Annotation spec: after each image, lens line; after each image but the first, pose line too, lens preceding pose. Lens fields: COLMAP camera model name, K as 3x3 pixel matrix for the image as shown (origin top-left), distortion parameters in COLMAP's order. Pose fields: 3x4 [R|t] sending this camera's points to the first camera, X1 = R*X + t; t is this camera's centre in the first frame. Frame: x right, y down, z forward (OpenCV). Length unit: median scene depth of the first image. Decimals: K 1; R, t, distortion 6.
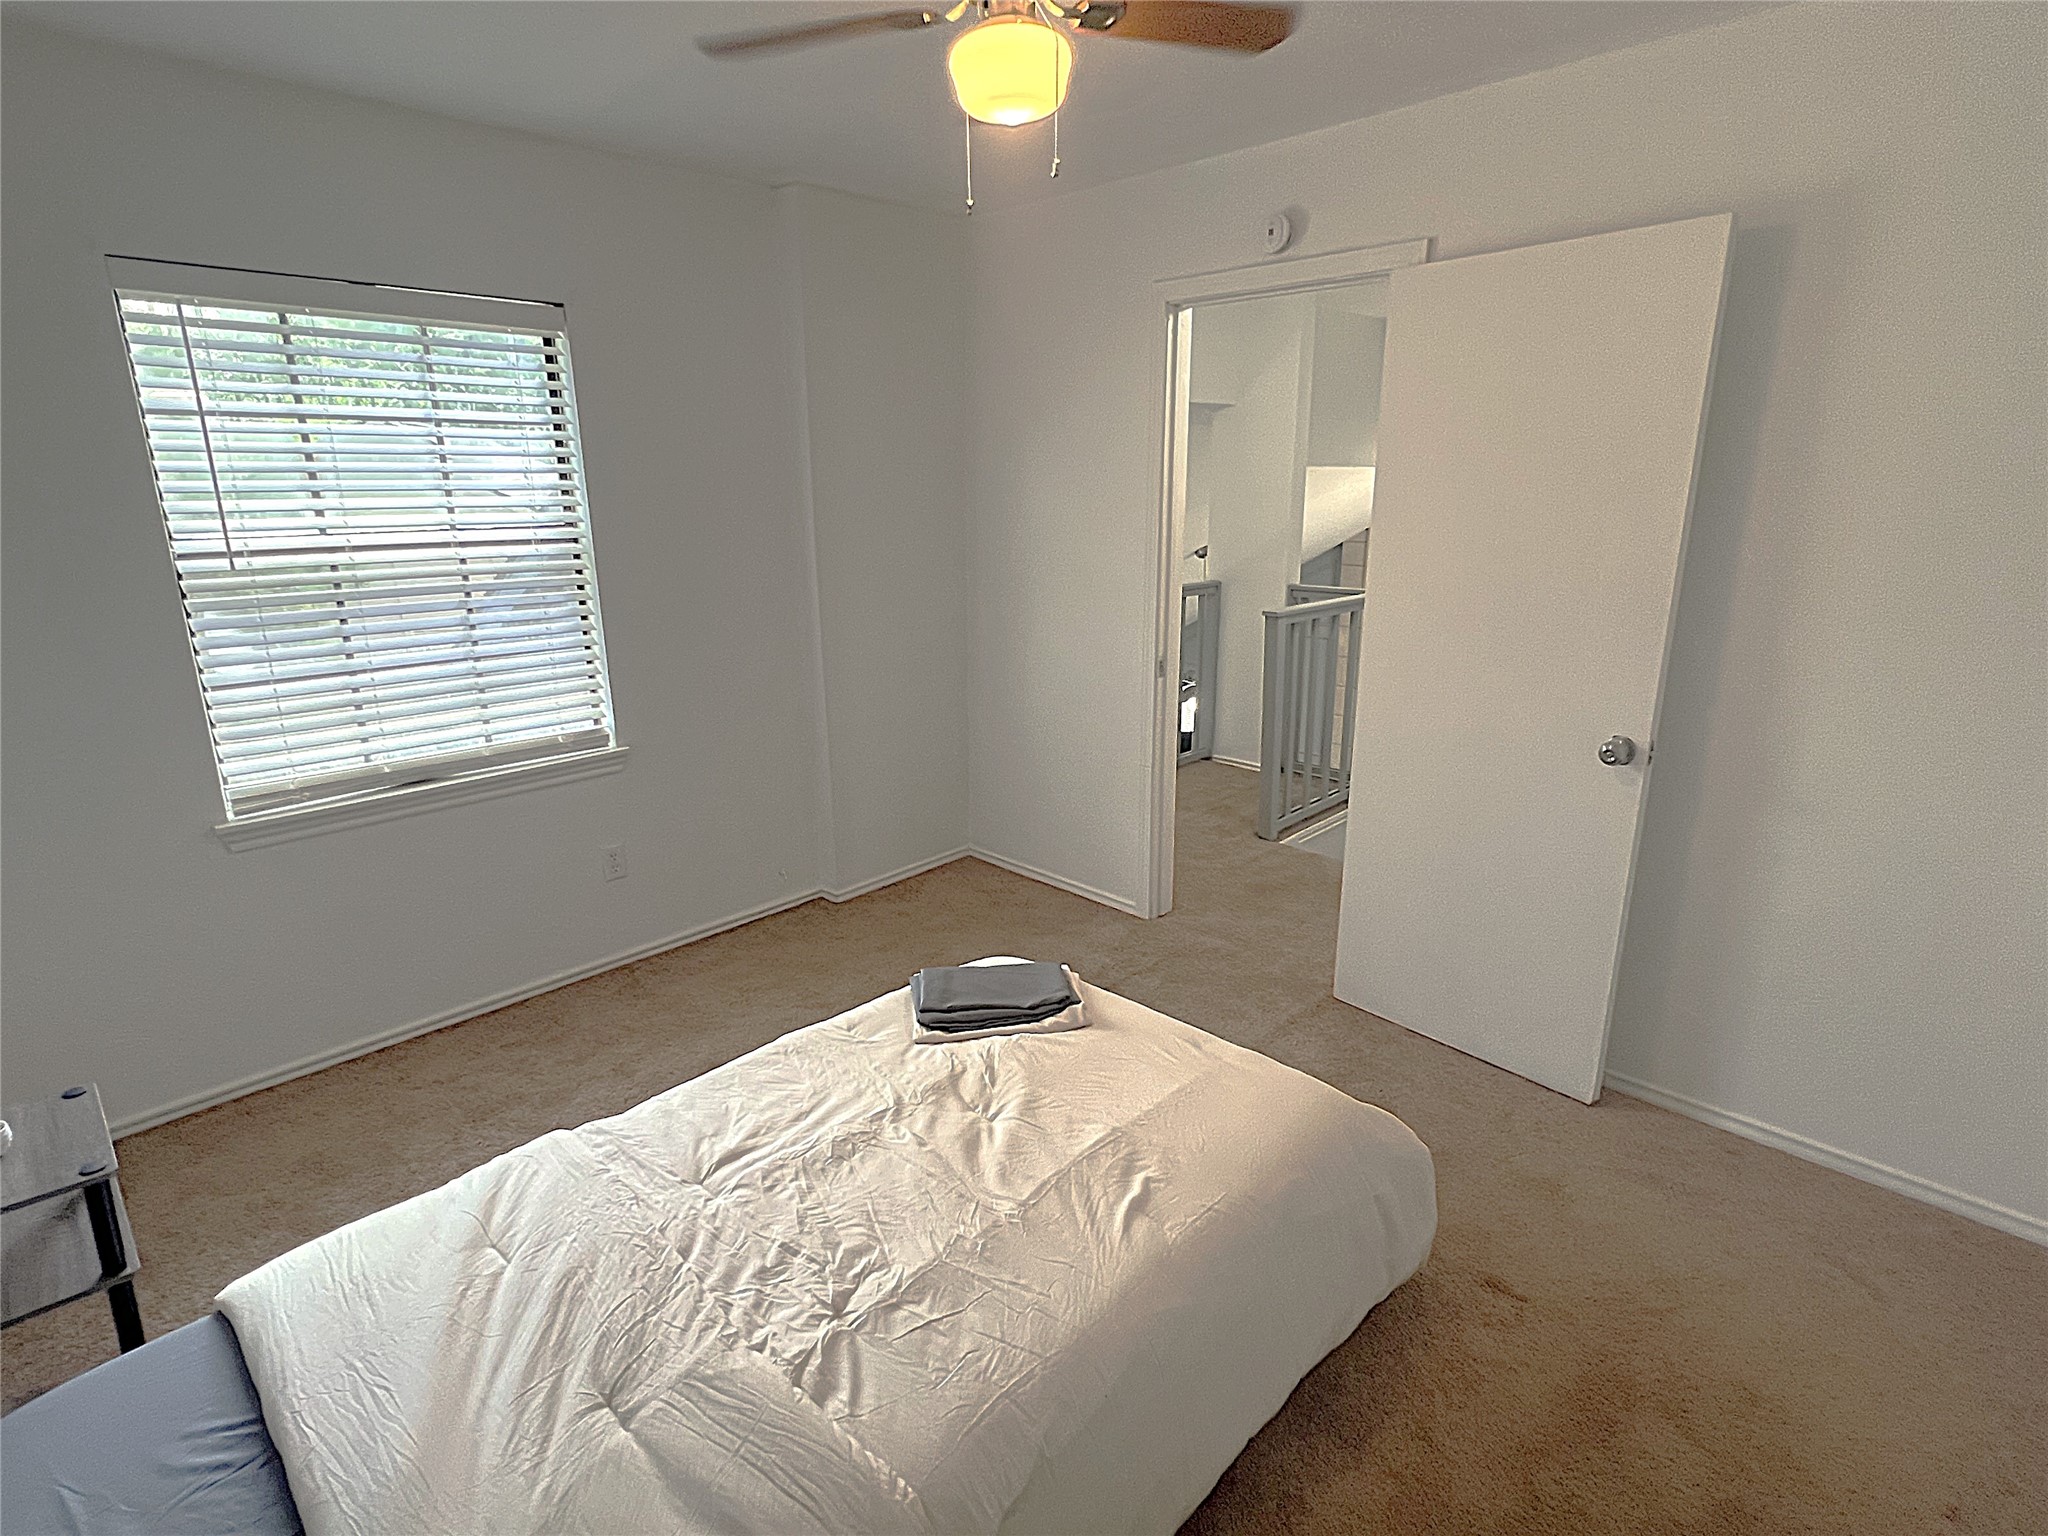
lens RADIAL K [[1028.1, 0, 1024.0], [0, 1028.1, 768.0], [0, 0, 1]] dist [0.000680, 0.000217]
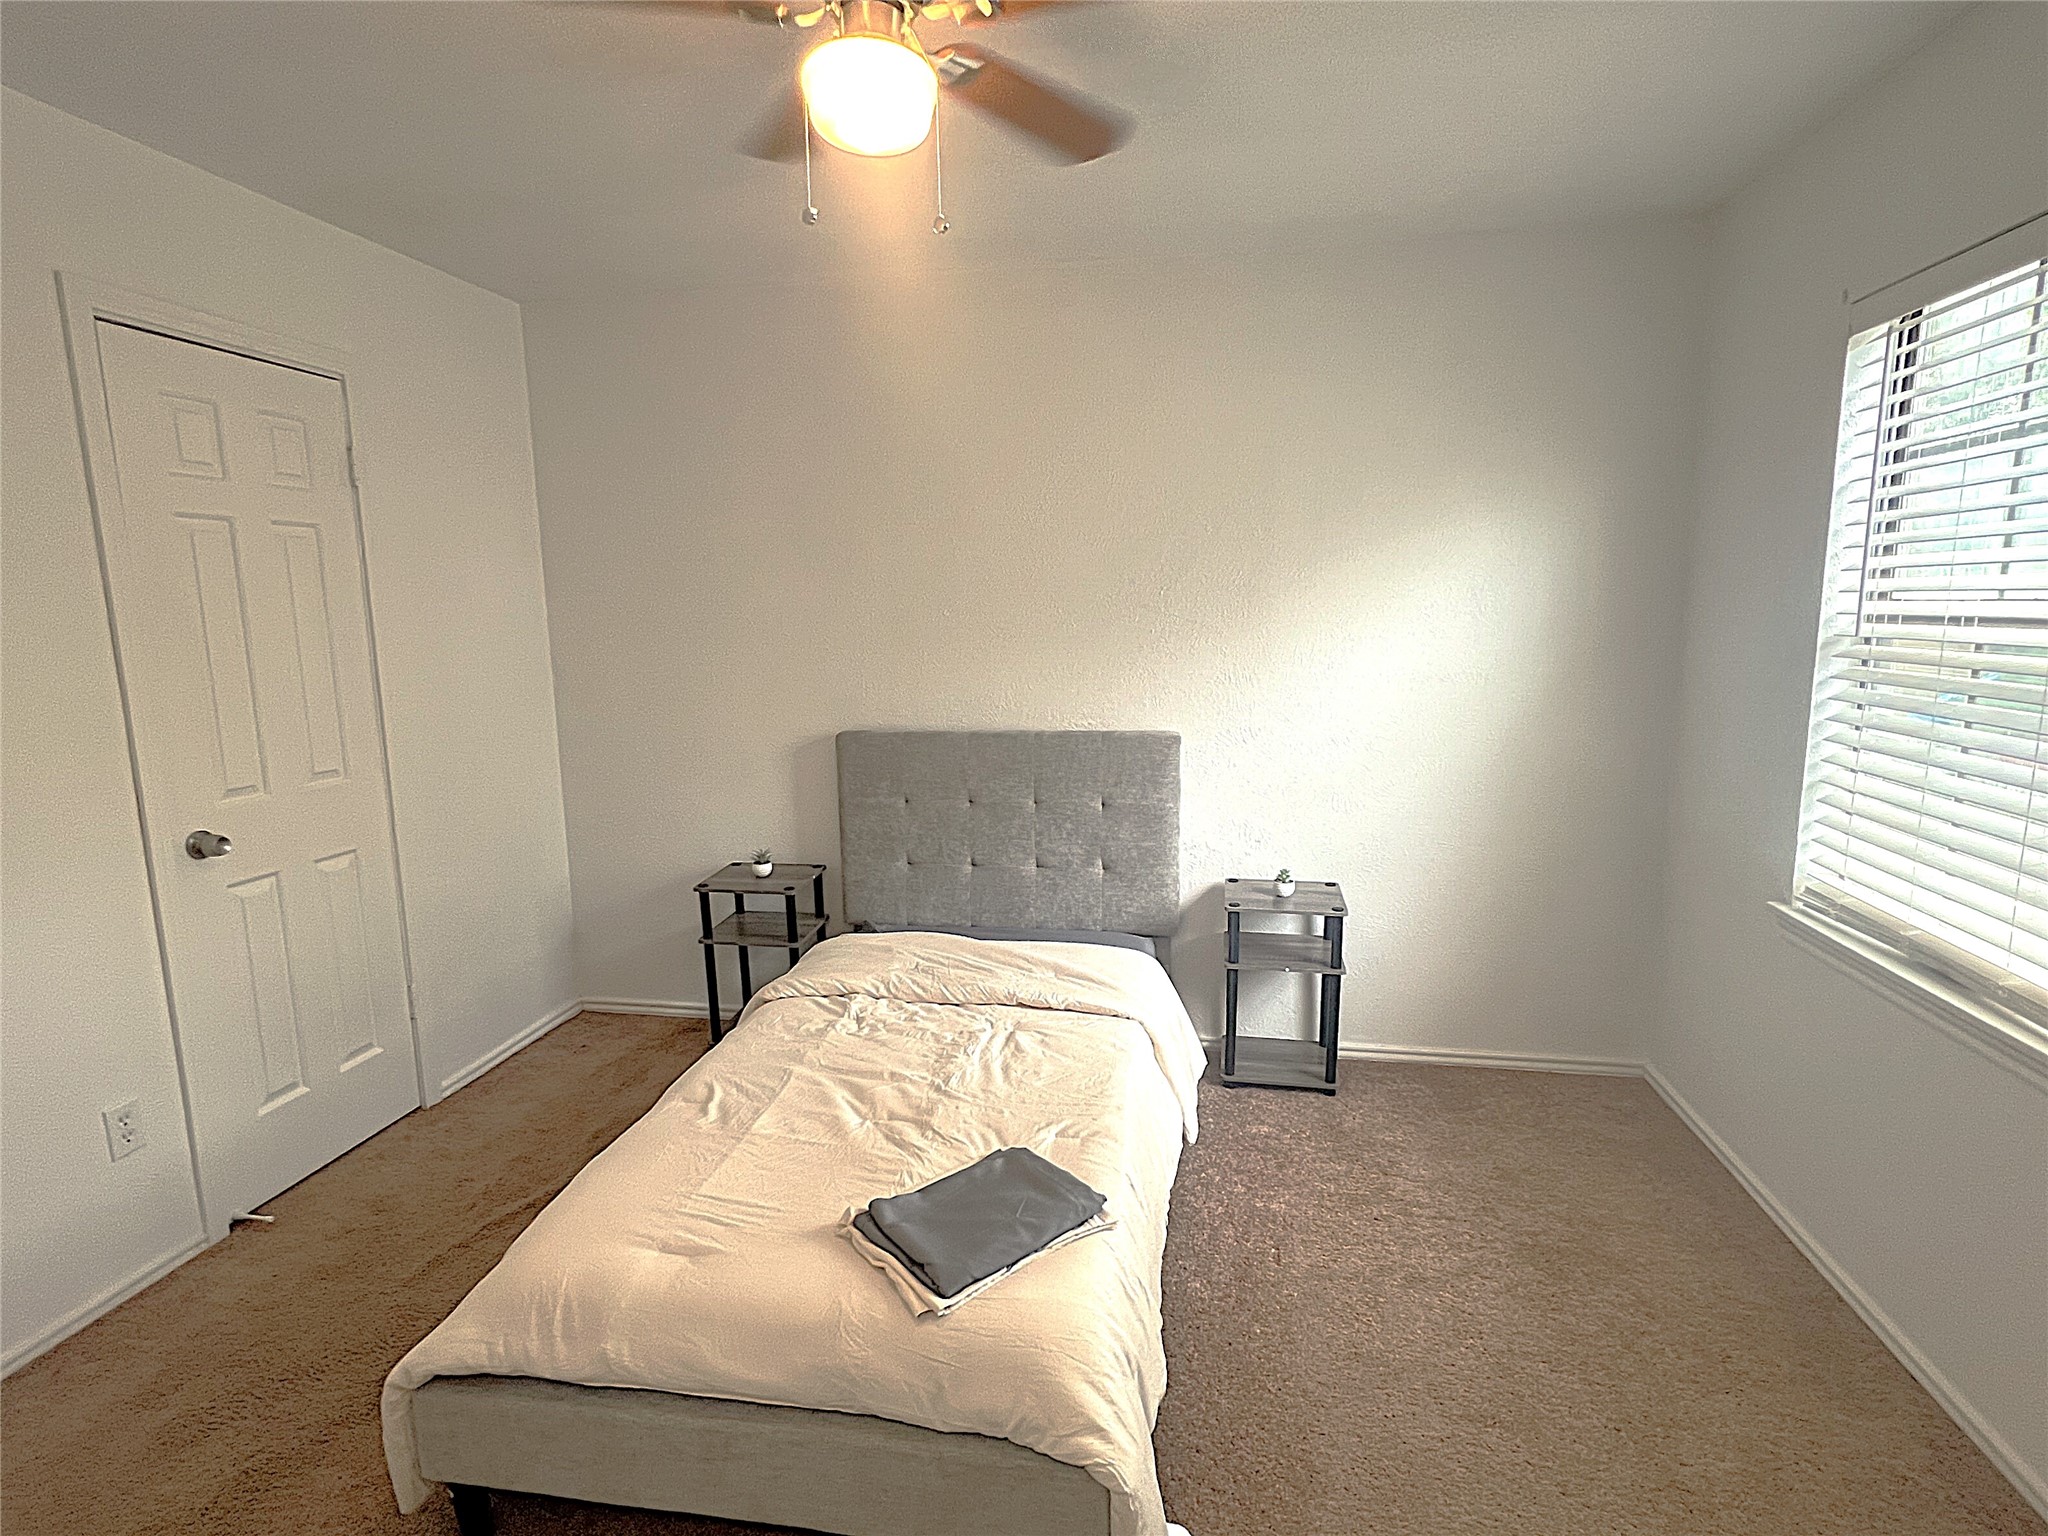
lens RADIAL K [[1028.1, 0, 1024.0], [0, 1028.1, 768.0], [0, 0, 1]] dist [0.000680, 0.000217]
pose [[-0.829446, 0.107347, -0.548176, 0.409209], [-0.126832, 0.919535, 0.371980, -0.458237], [0.543998, 0.378063, -0.749089, 1.861374]]
